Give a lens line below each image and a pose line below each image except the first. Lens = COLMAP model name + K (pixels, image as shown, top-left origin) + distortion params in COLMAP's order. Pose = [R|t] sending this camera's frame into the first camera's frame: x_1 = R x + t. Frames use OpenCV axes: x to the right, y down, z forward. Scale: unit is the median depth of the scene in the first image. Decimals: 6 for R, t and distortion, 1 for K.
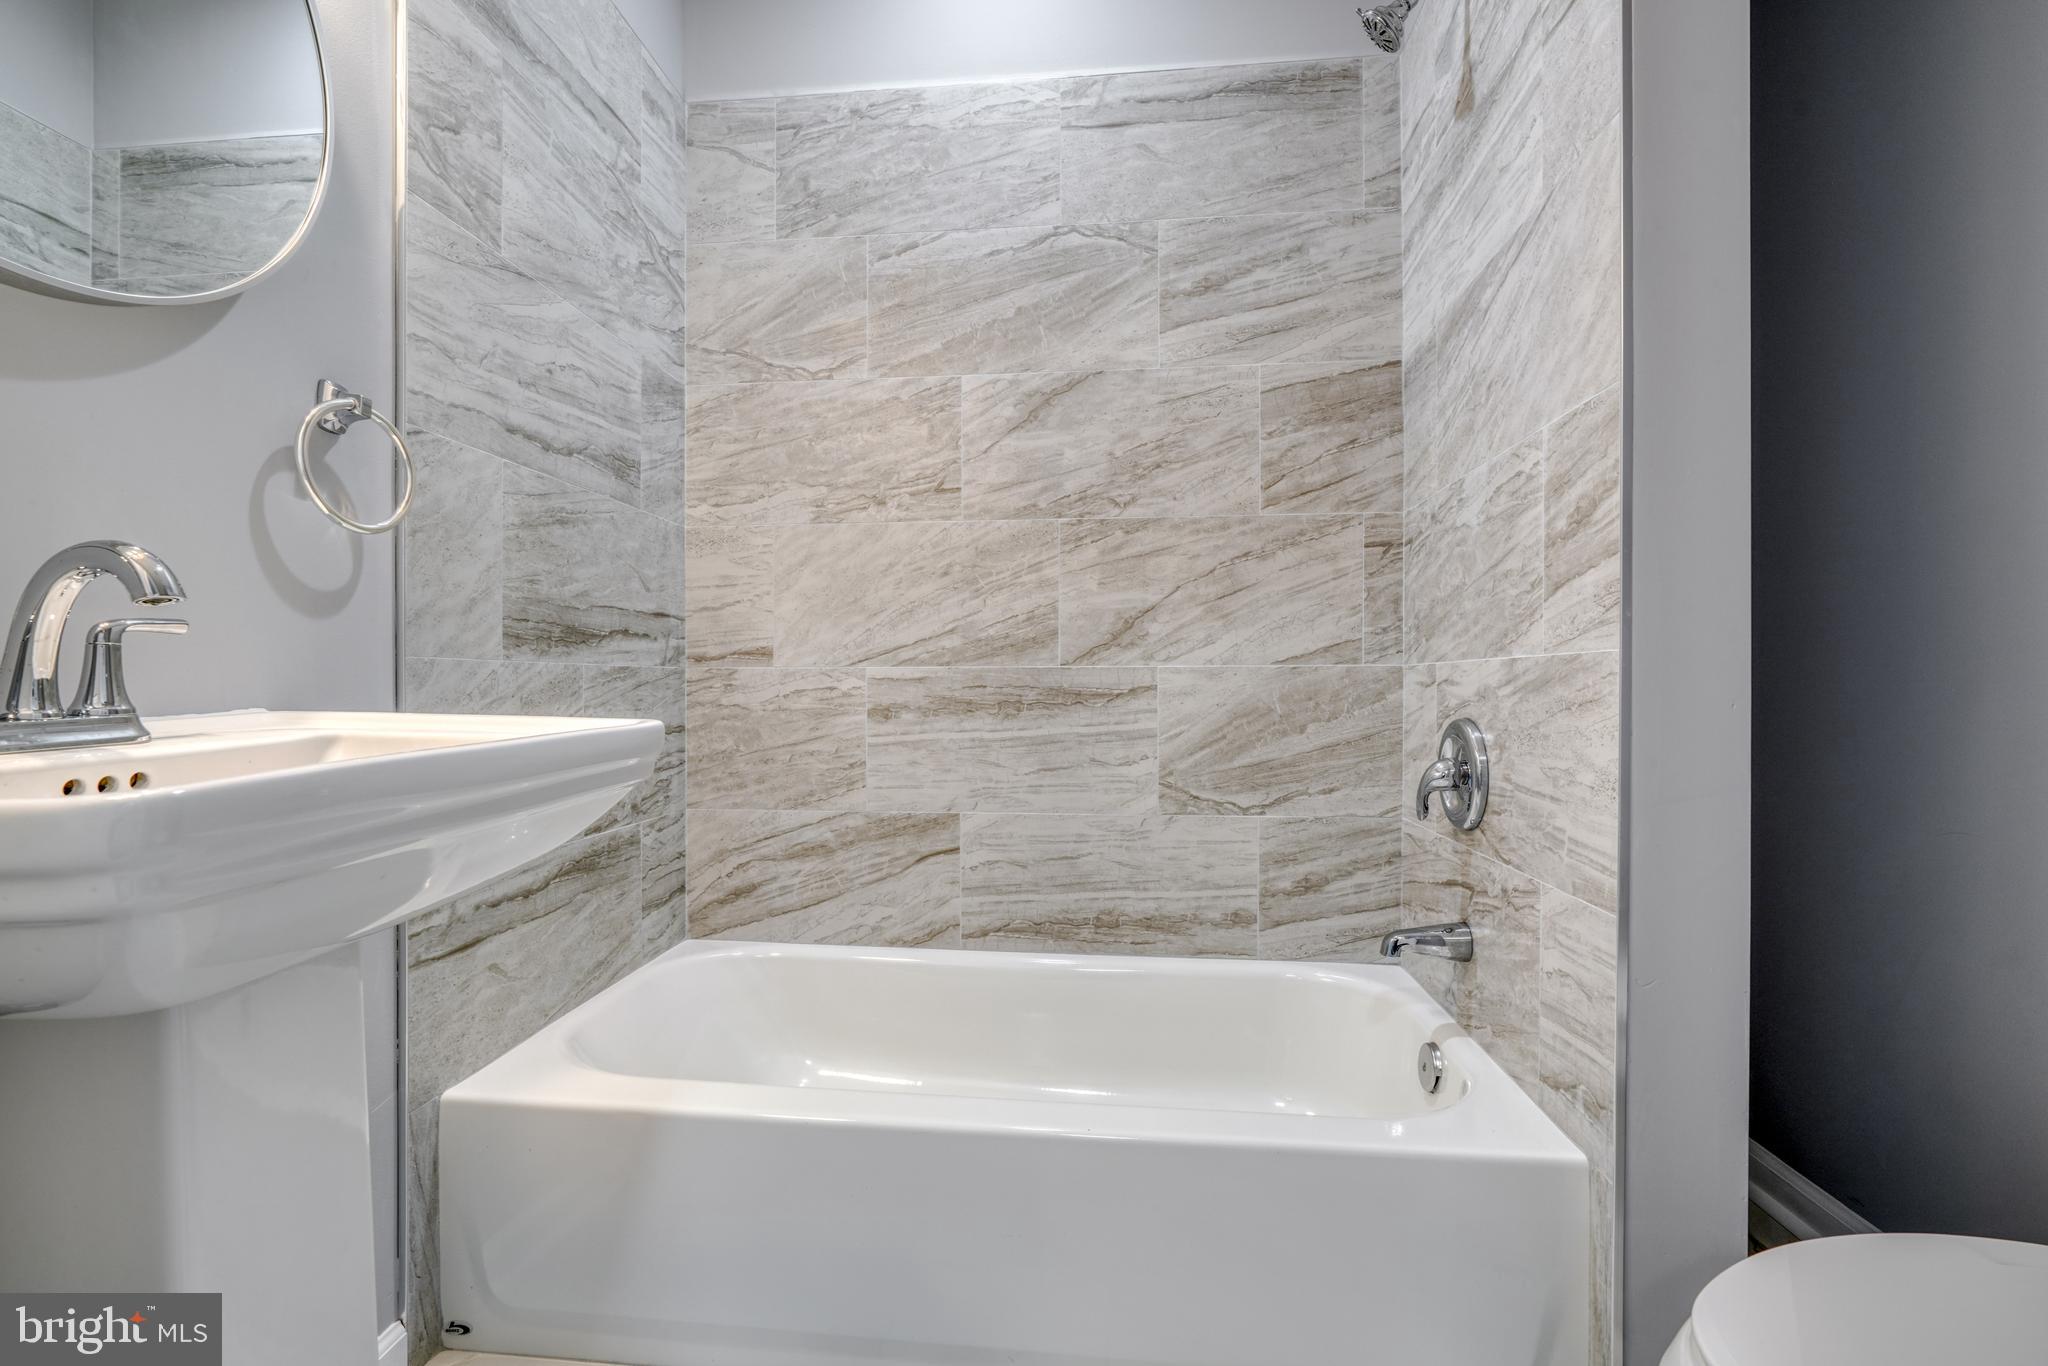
lens RADIAL K [[935.8, 0, 1013.2], [0, 935.8, 680.1], [0, 0, 1]] dist [-0.016889, 0.008417]
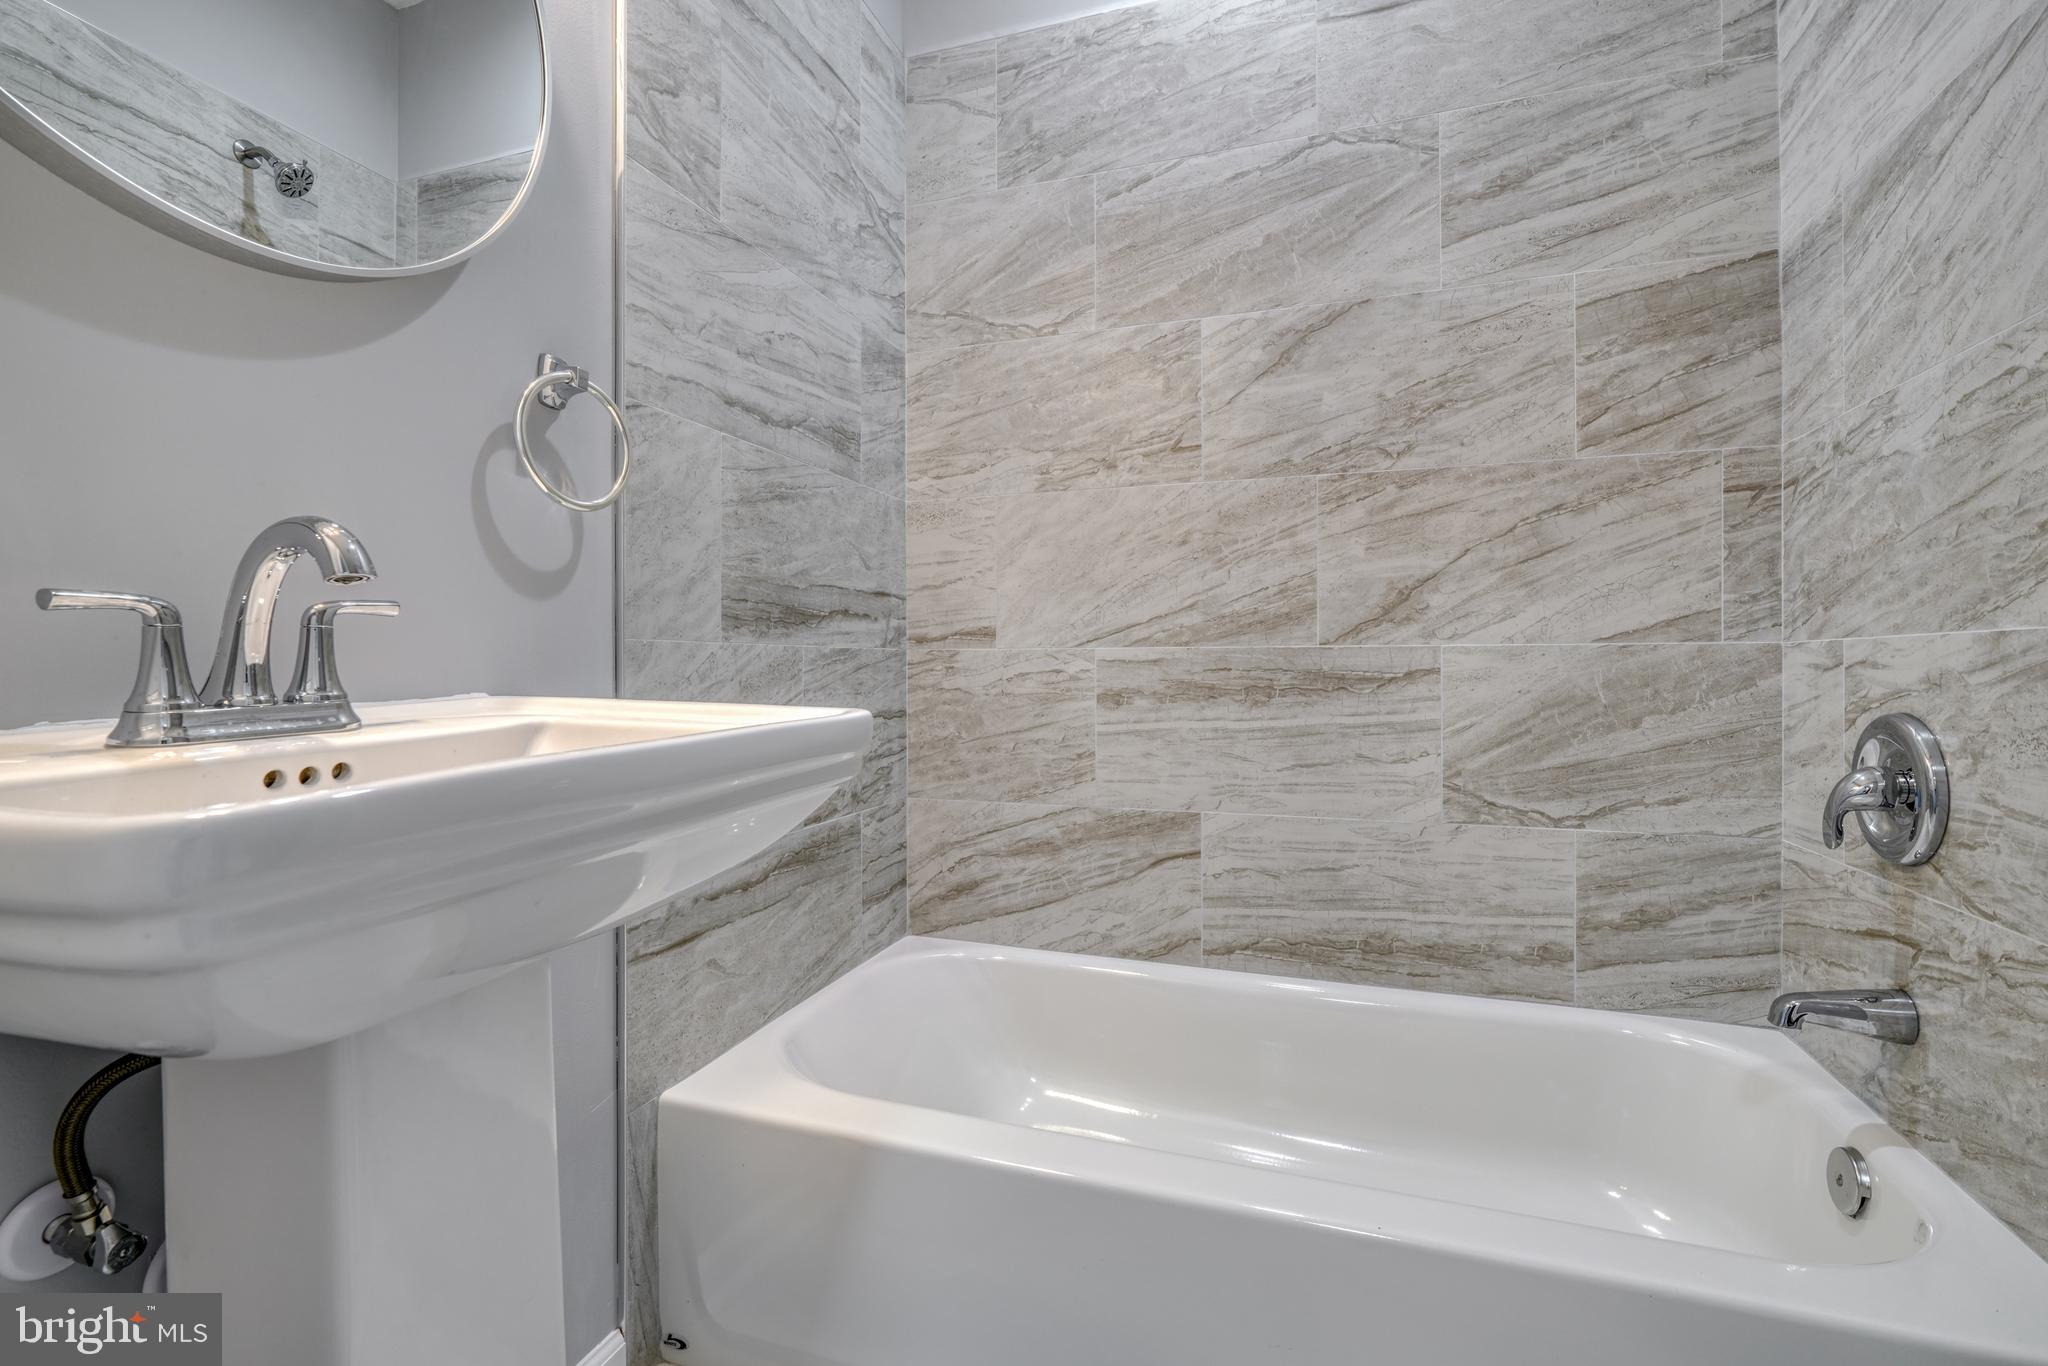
lens RADIAL K [[935.8, 0, 1013.2], [0, 935.8, 680.1], [0, 0, 1]] dist [-0.016889, 0.008417]
pose [[0.972745, 0.003324, -0.231853, -0.025375], [0.001418, 0.999793, 0.020281, -0.001191], [0.231872, -0.020057, 0.972539, 0.103012]]
